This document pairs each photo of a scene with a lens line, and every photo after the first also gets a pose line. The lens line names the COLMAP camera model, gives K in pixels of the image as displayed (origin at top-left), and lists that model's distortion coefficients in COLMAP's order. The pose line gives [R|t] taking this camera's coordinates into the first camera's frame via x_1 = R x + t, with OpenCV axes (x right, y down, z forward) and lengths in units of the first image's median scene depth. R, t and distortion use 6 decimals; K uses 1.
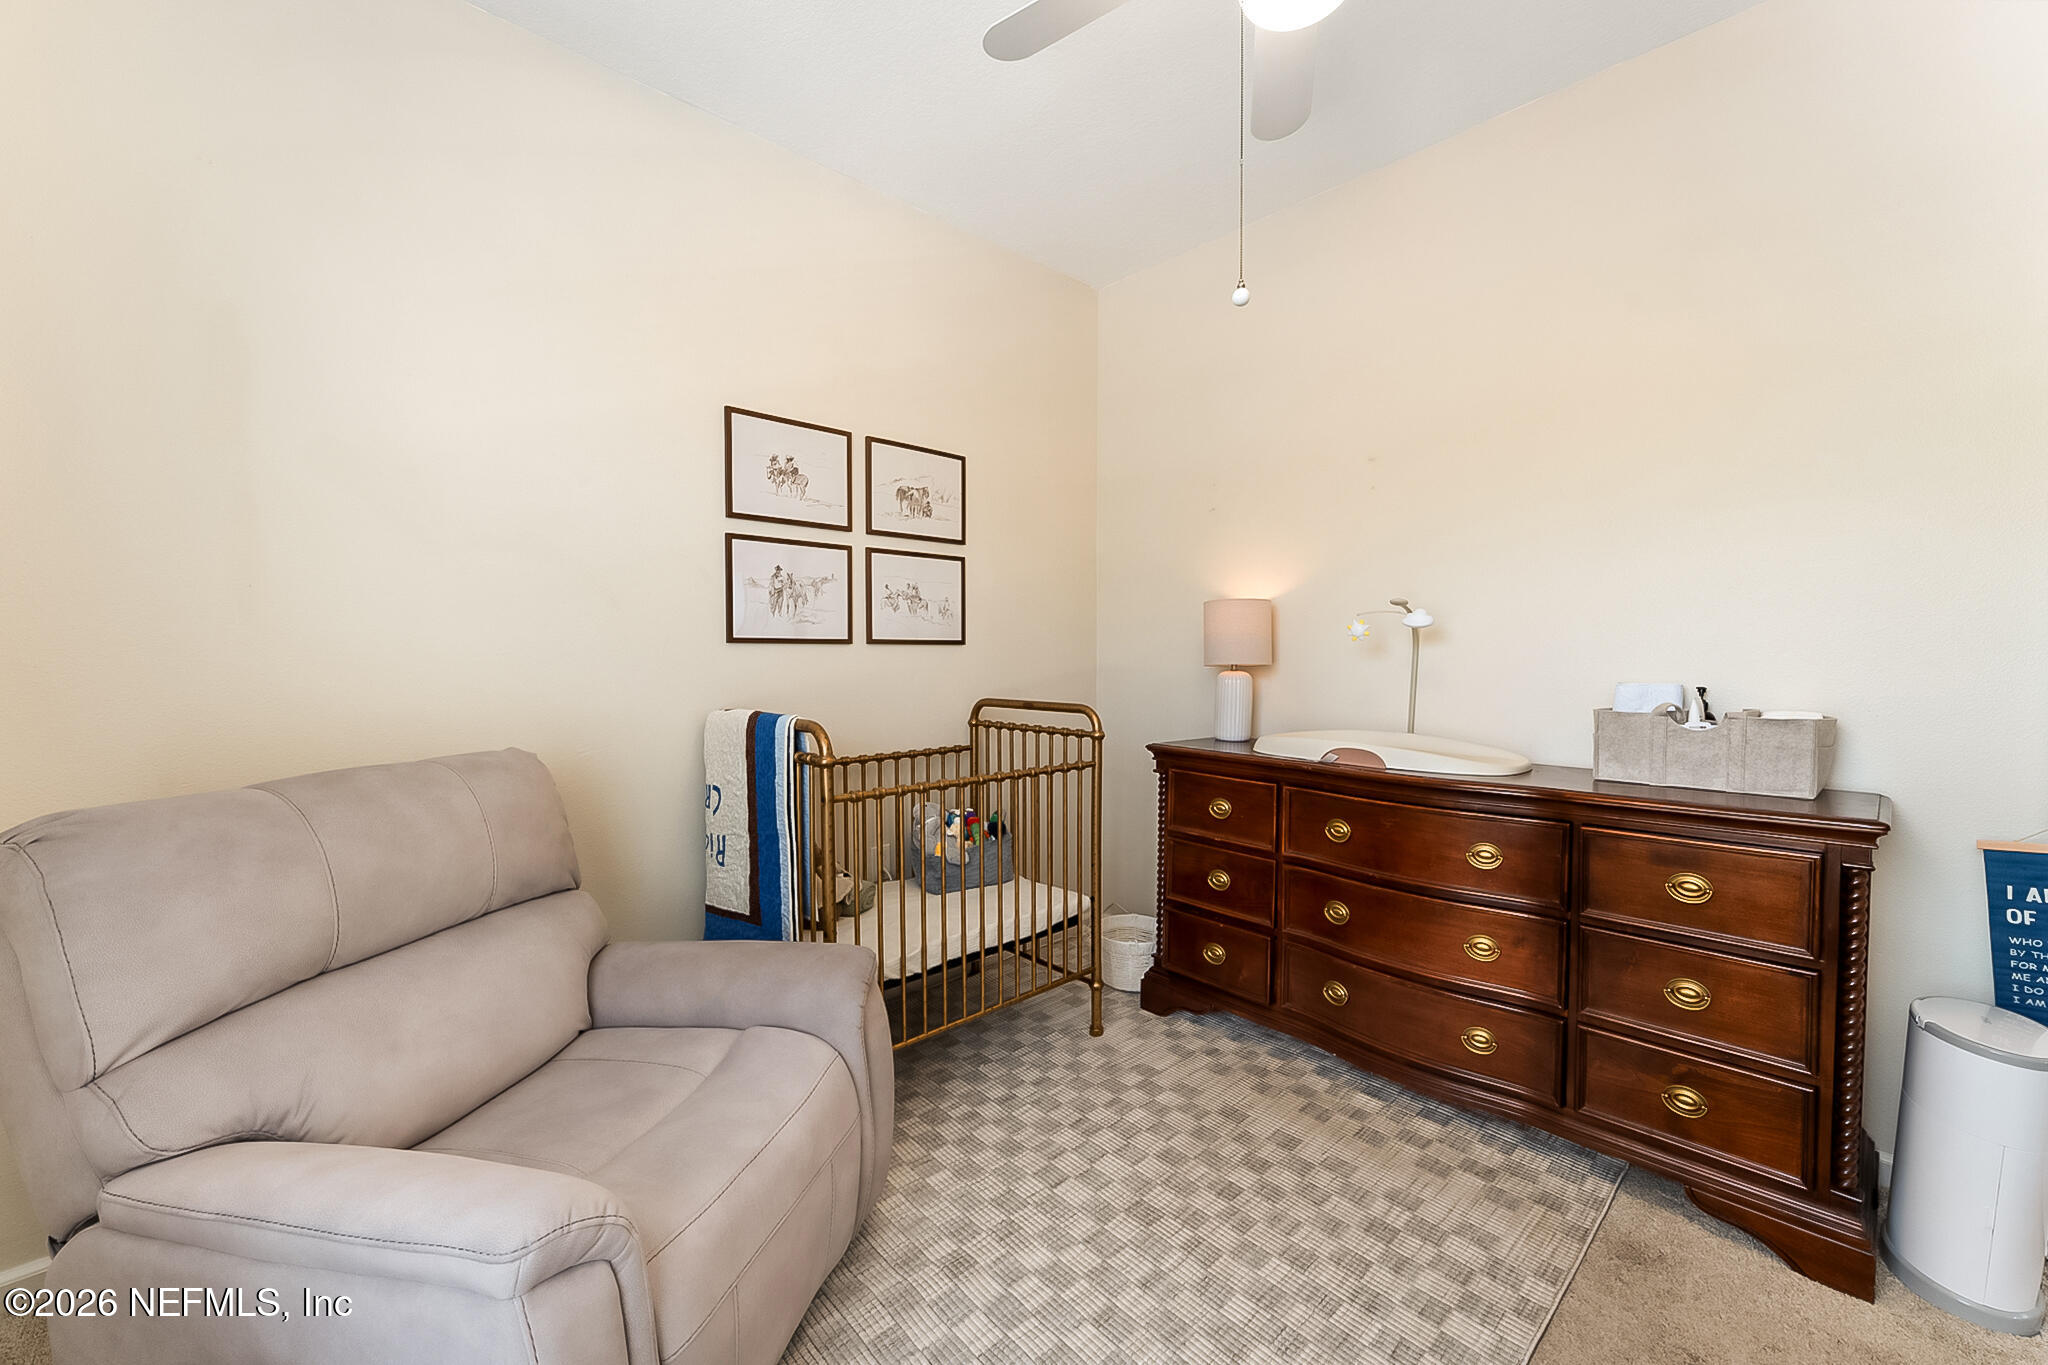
lens RADIAL K [[822.0, 0, 1024.0], [0, 822.0, 682.5], [0, 0, 1]] dist [-0.000139, -0.000002]
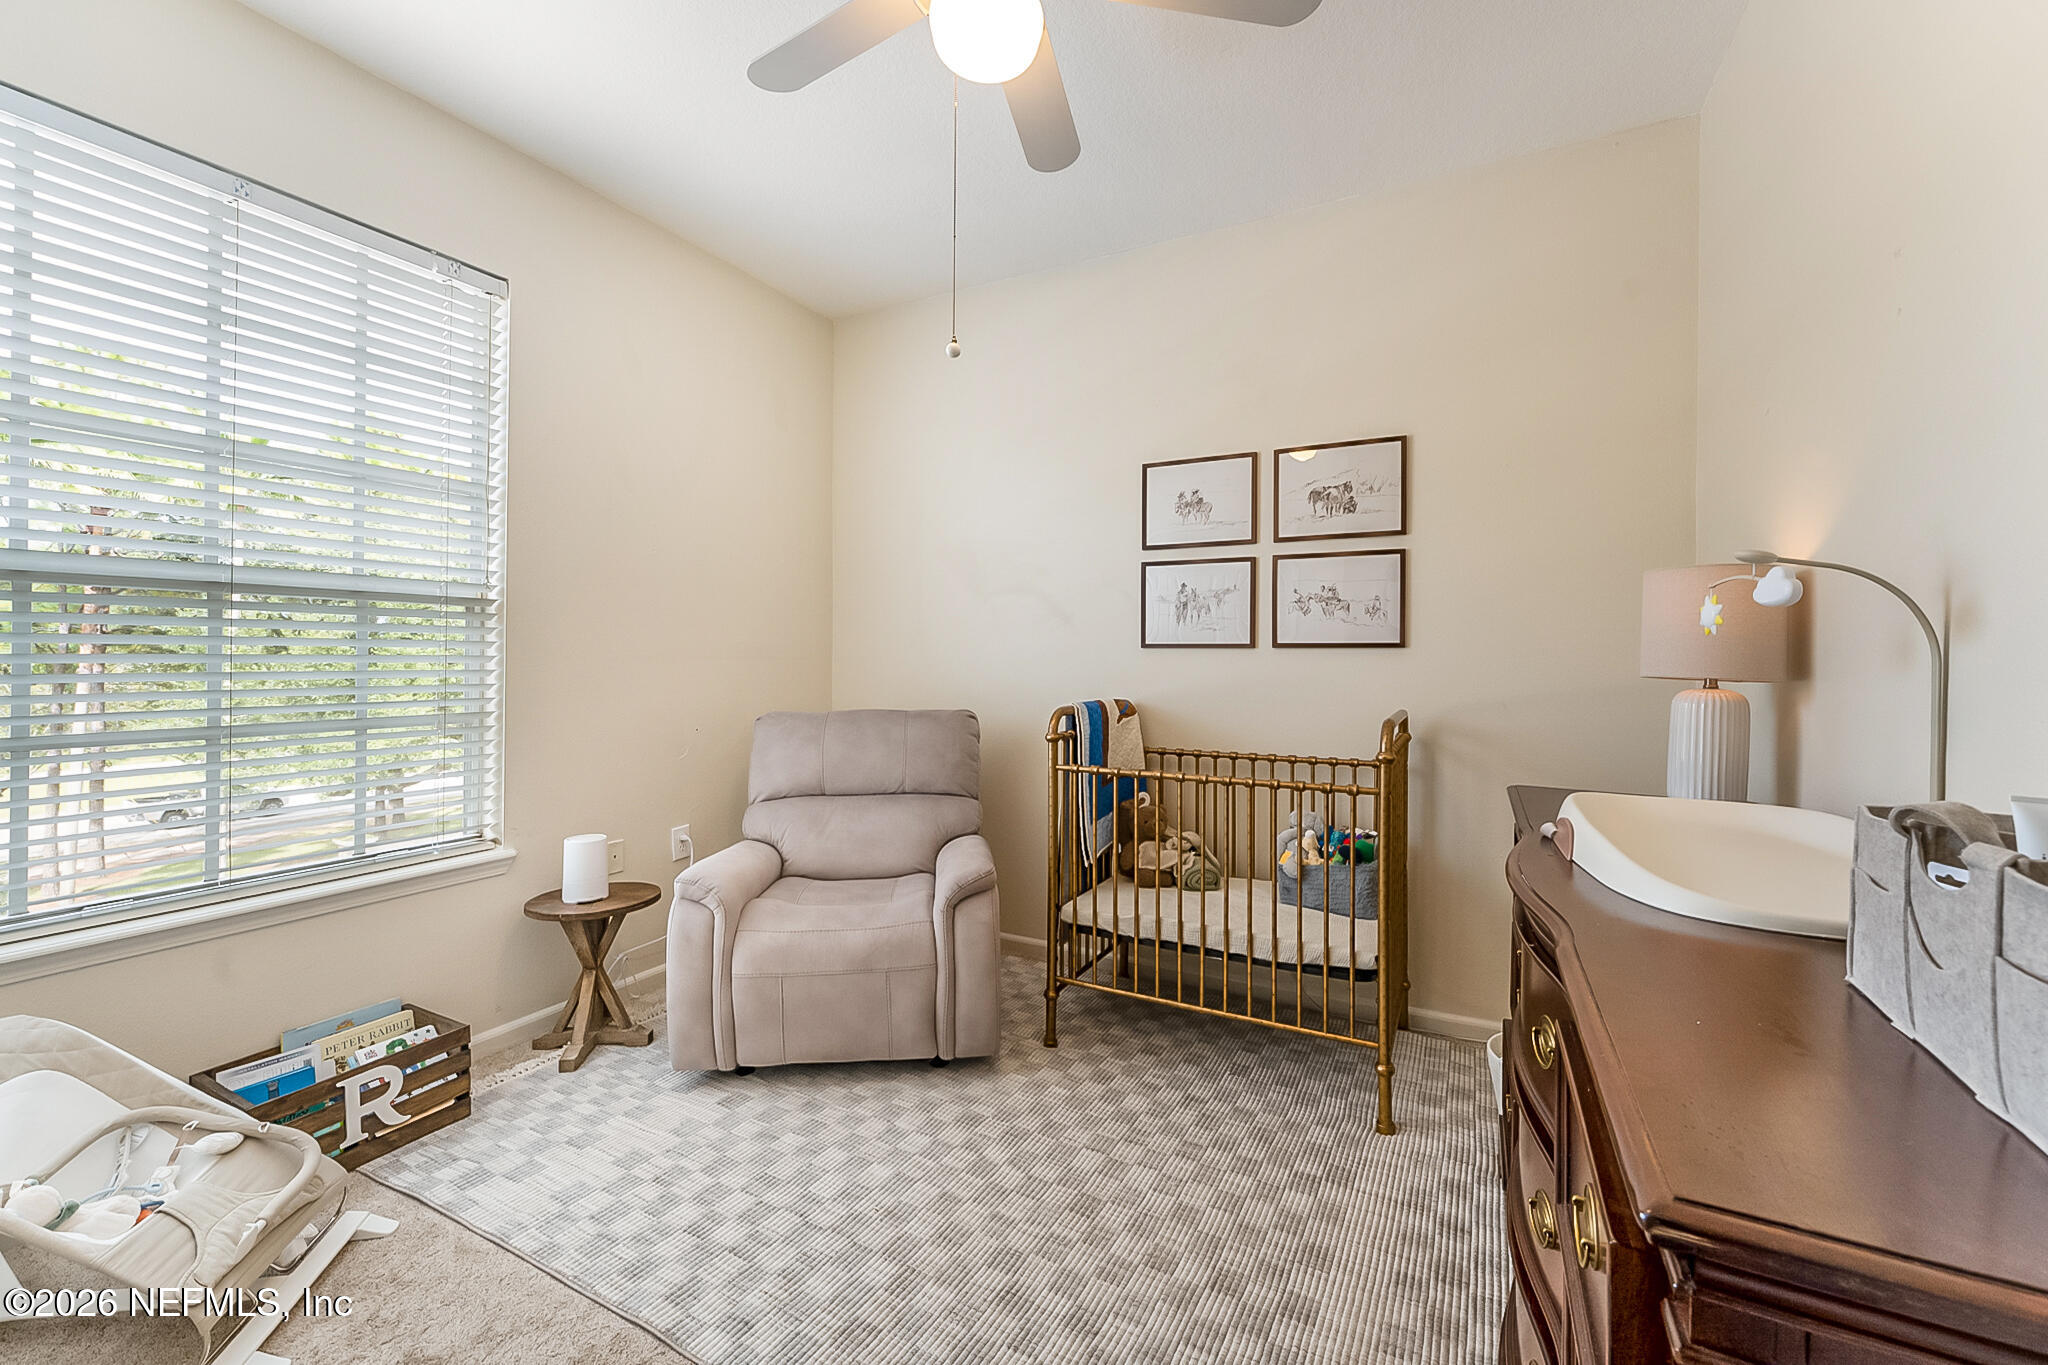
lens RADIAL K [[832.7, 0, 1024.0], [0, 832.7, 651.4], [0, 0, 1]] dist [-0.002121, 0.000061]
pose [[0.312000, -0.002782, -0.950078, 0.747445], [-0.038054, 0.999157, -0.015422, -0.014934], [0.949320, 0.040966, 0.311631, 0.391320]]
